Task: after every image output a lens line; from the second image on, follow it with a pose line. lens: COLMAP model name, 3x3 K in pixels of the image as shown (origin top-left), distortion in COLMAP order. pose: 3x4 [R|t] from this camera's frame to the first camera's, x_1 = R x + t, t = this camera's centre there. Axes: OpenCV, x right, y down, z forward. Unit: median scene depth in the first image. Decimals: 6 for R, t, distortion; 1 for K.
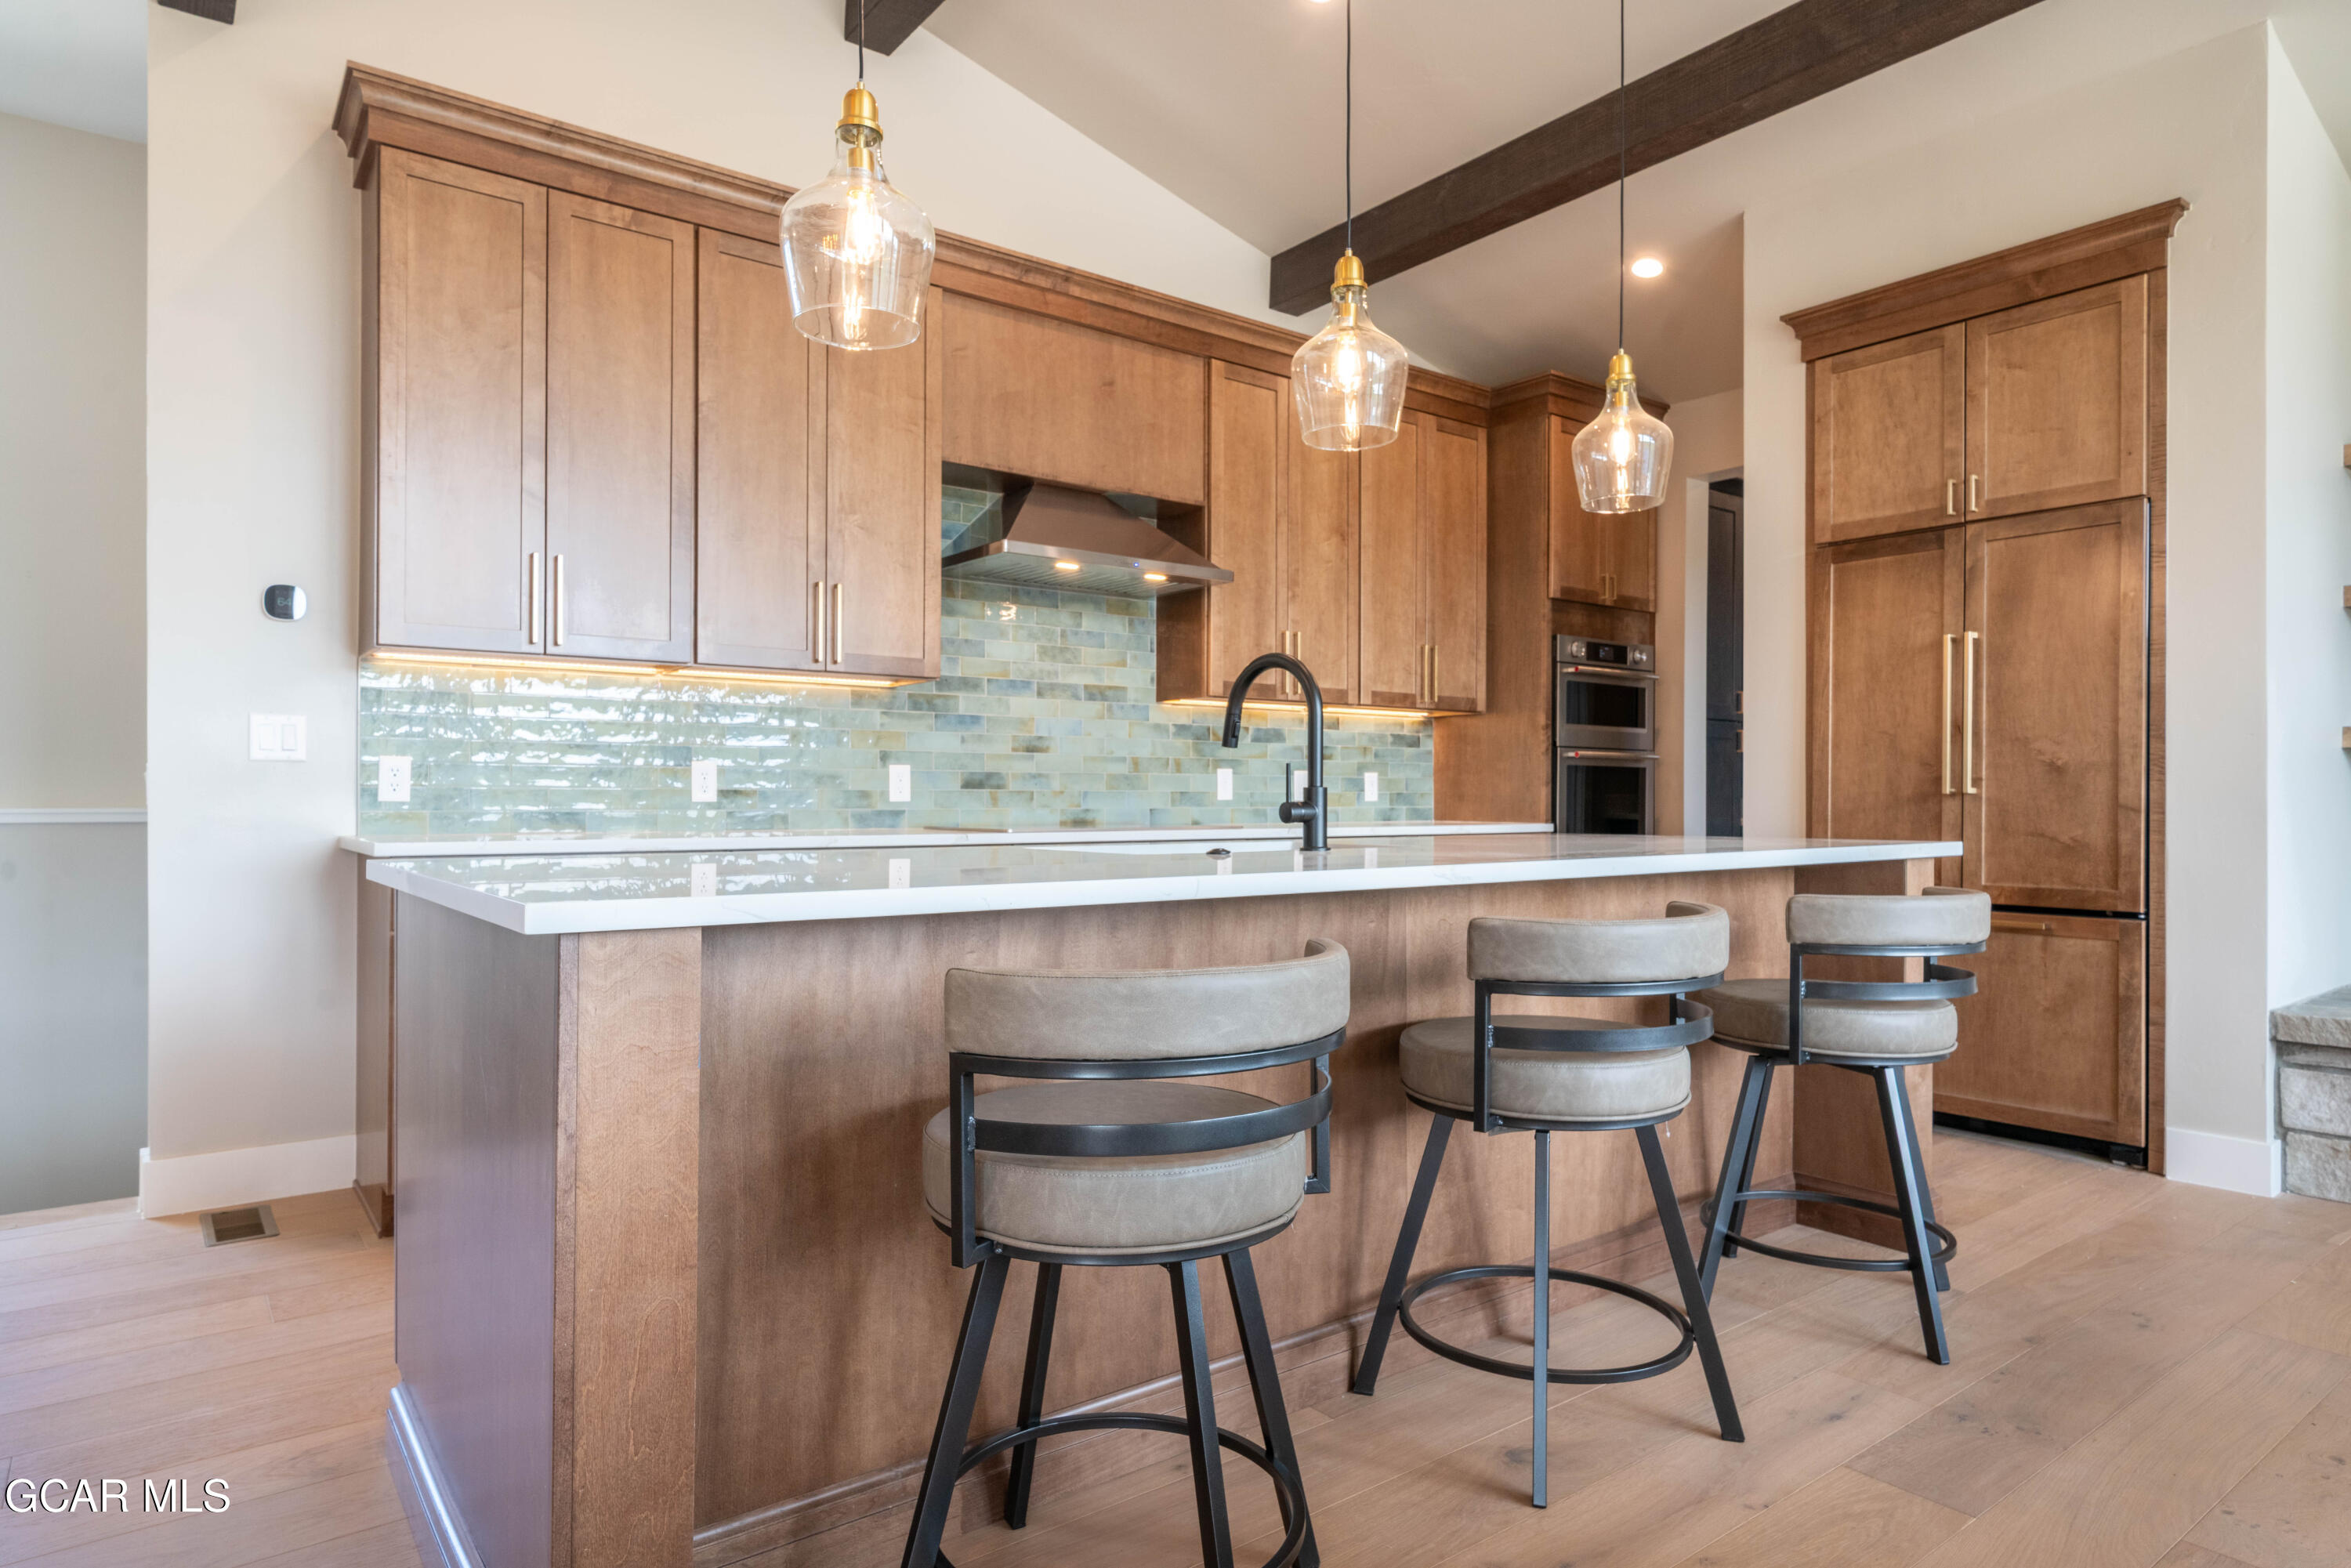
lens RADIAL K [[1336.4, 0, 1175.5], [0, 1336.4, 784.0], [0, 0, 1]] dist [0.000321, 0.000201]
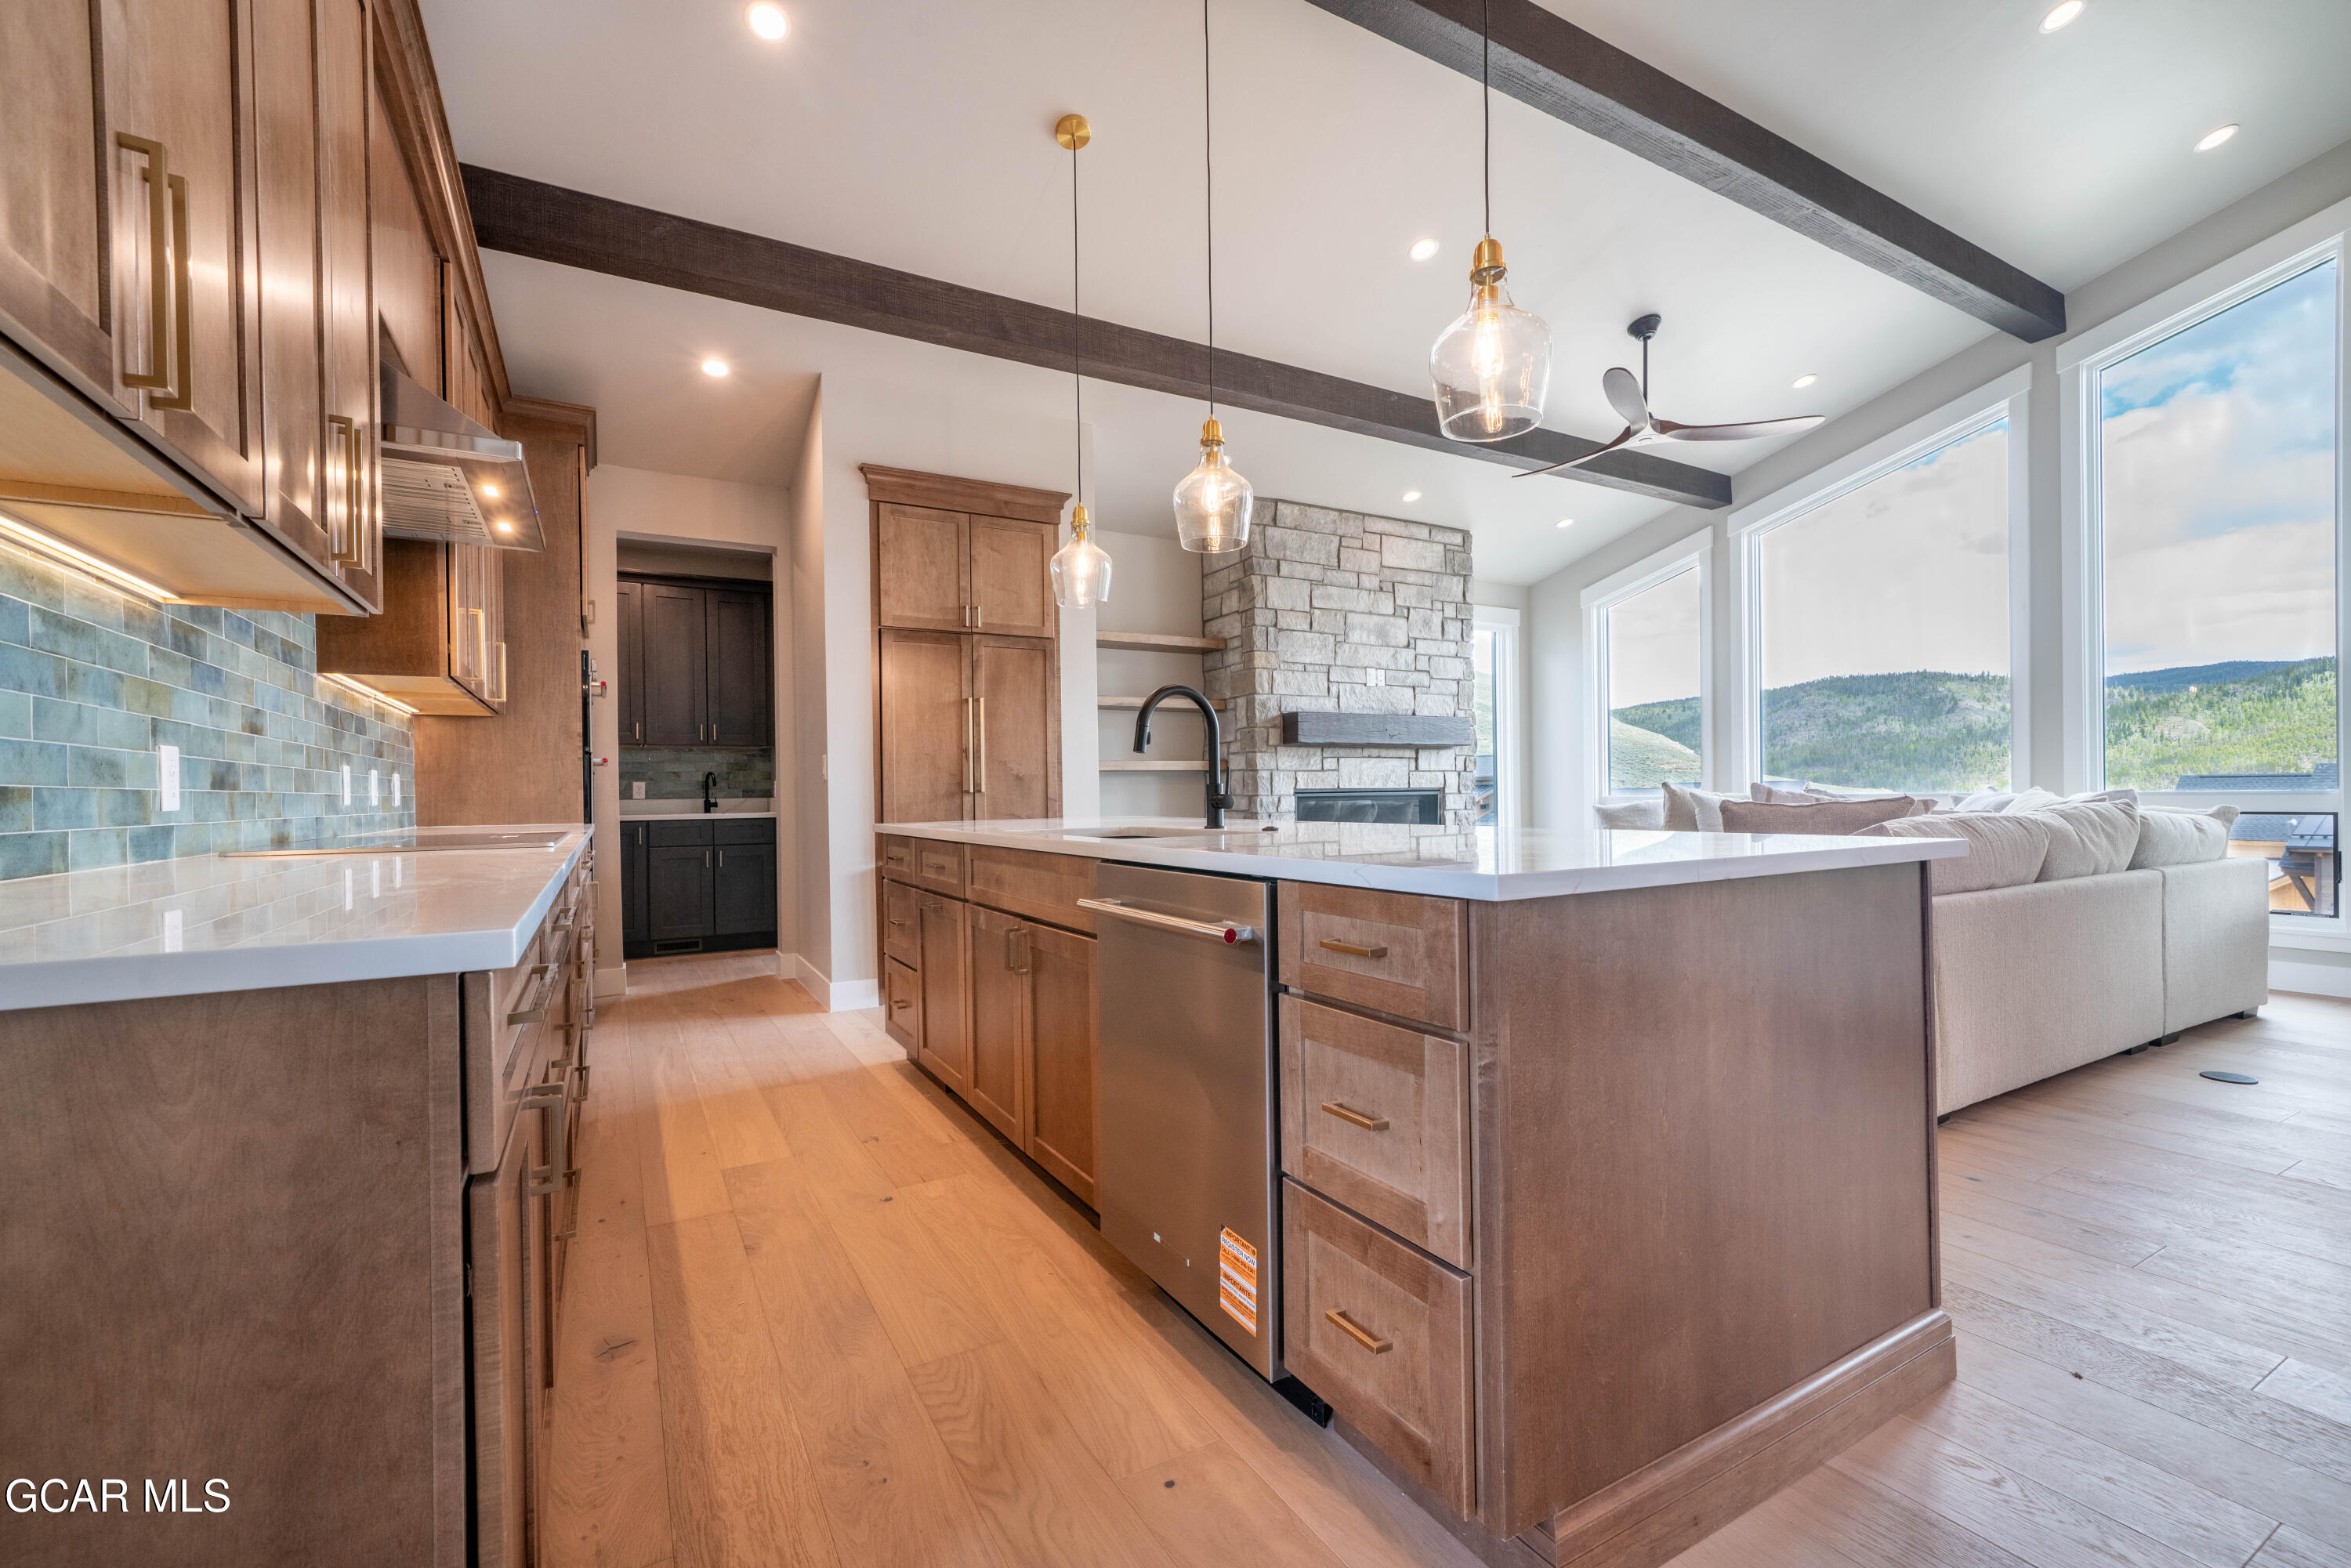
lens RADIAL K [[981.1, 0, 1175.5], [0, 981.1, 784.0], [0, 0, 1]] dist [0.001170, 0.000052]
pose [[0.127396, 0.006774, 0.991829, -0.596489], [0.005087, 0.999959, -0.007483, 0.007106], [-0.991839, 0.005999, 0.127356, 0.571561]]
